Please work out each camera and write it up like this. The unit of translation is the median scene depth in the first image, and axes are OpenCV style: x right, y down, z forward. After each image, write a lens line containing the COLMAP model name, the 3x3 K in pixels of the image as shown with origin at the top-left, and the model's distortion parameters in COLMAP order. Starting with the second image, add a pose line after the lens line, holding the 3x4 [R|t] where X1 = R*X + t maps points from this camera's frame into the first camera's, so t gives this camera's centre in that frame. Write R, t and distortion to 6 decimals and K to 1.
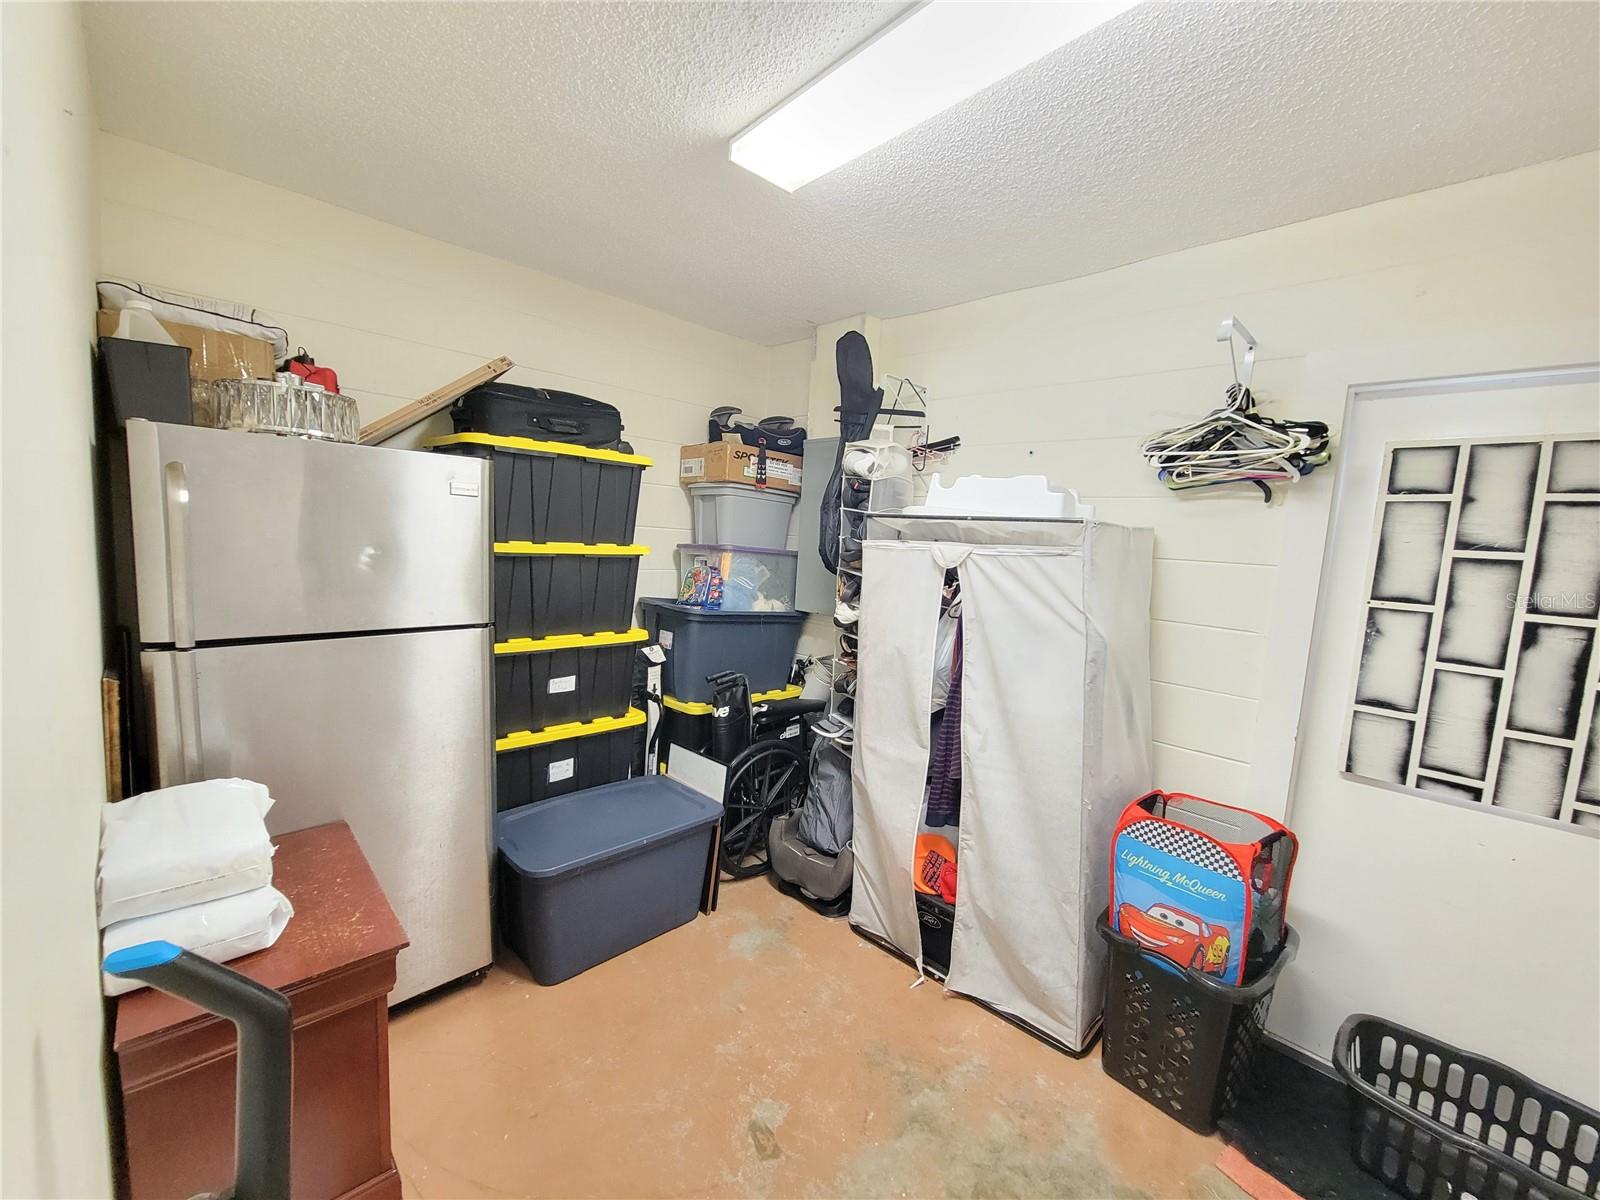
lens RADIAL K [[654.6, 0, 805.6], [0, 654.6, 610.0], [0, 0, 1]] dist [-0.001025, -0.000916]
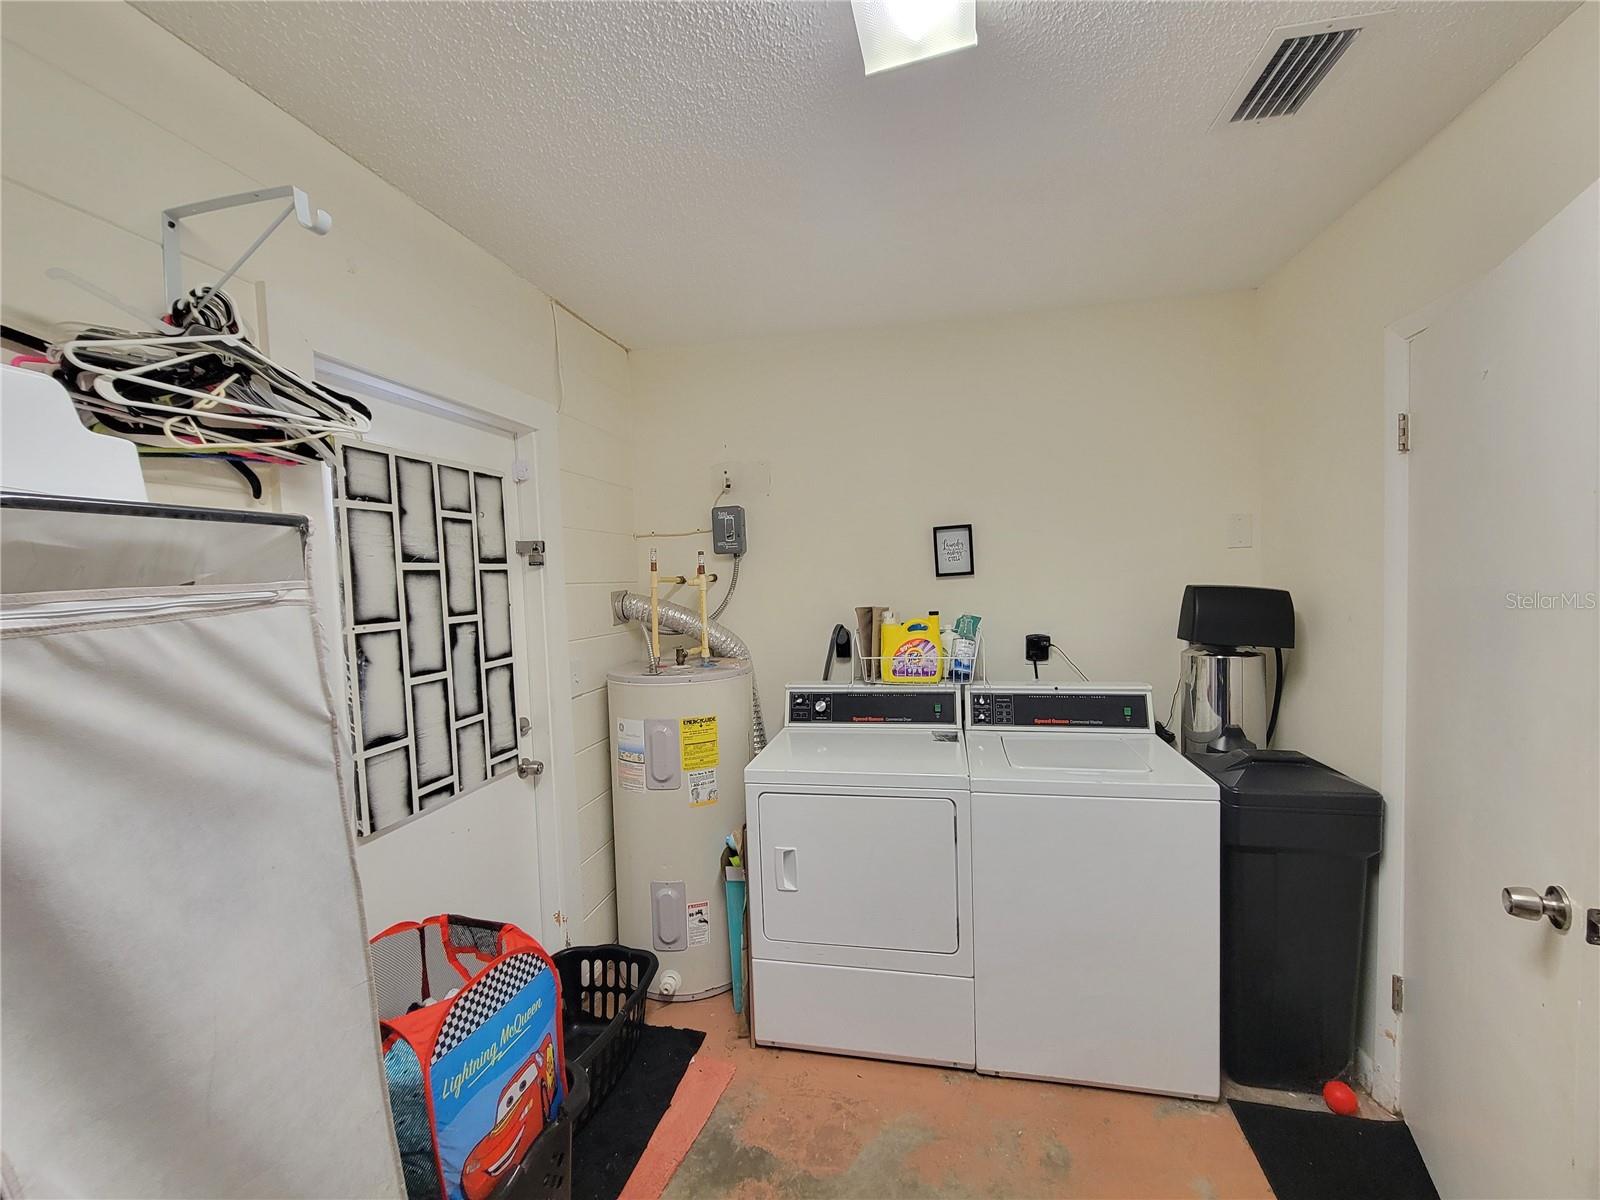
lens RADIAL K [[654.6, 0, 805.6], [0, 654.6, 610.0], [0, 0, 1]] dist [-0.001025, -0.000916]
pose [[-0.563762, -0.084201, 0.821634, -0.151310], [0.093482, 0.981893, 0.164767, -0.125110], [-0.820630, 0.169697, -0.545682, 1.036412]]
